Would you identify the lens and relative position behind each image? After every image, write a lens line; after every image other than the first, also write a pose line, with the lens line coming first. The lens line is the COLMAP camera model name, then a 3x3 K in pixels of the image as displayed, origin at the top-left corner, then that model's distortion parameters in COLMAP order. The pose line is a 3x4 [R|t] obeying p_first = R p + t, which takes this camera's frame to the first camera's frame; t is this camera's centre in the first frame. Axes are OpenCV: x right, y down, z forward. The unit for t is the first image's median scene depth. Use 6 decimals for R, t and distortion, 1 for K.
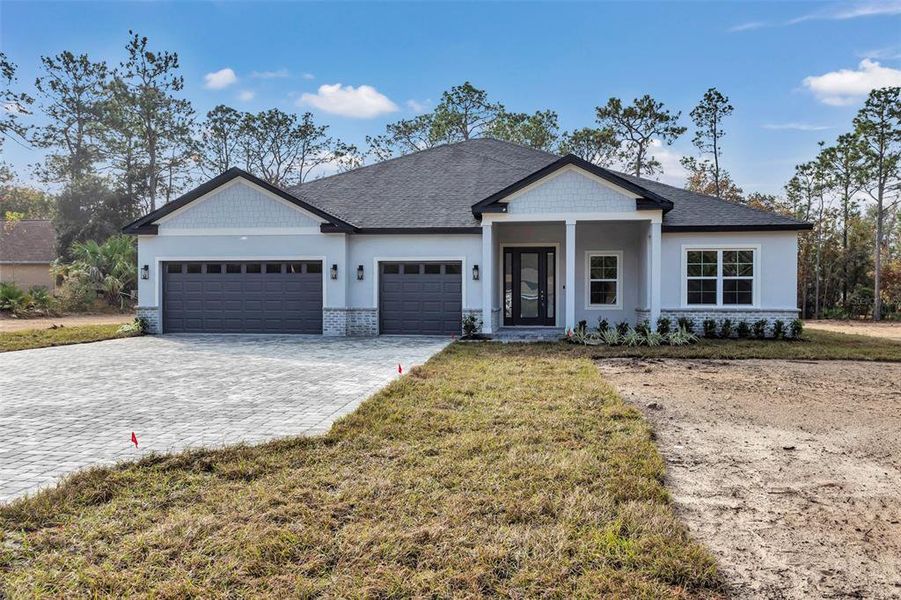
lens RADIAL K [[740.9, 0, 450.5], [0, 740.9, 300.0], [0, 0, 1]] dist [0.003116, 0.011218]
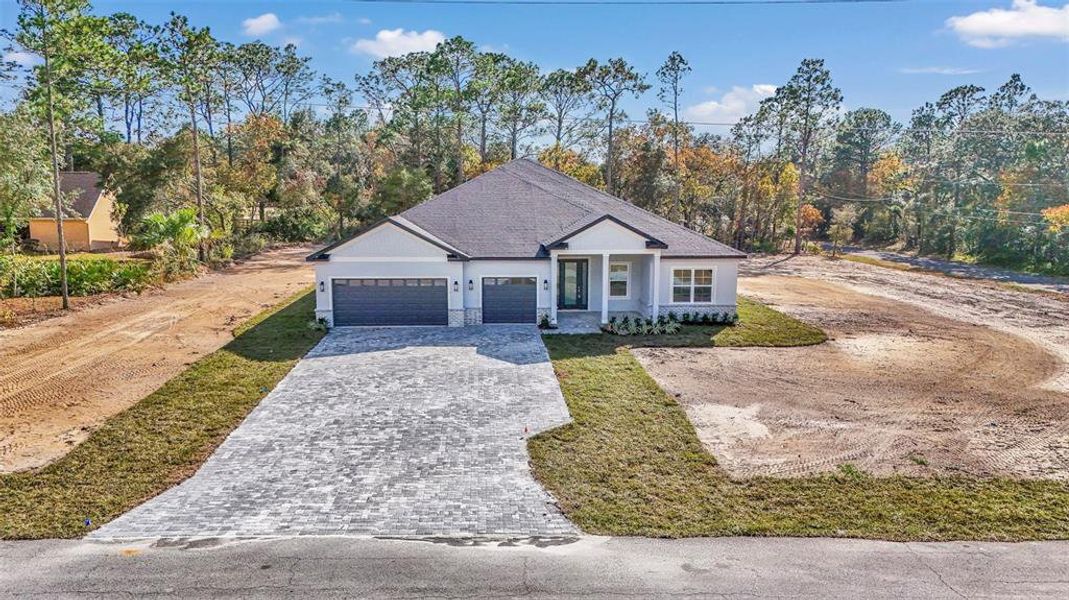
lens RADIAL K [[791.7, 0, 534.5], [0, 791.7, 300.0], [0, 0, 1]] dist [0.106537, -0.117257]
pose [[0.981577, -0.026401, 0.189233, -0.308000], [-0.001050, 0.989647, 0.143518, -0.245680], [-0.191063, -0.141073, 0.971387, -0.634951]]
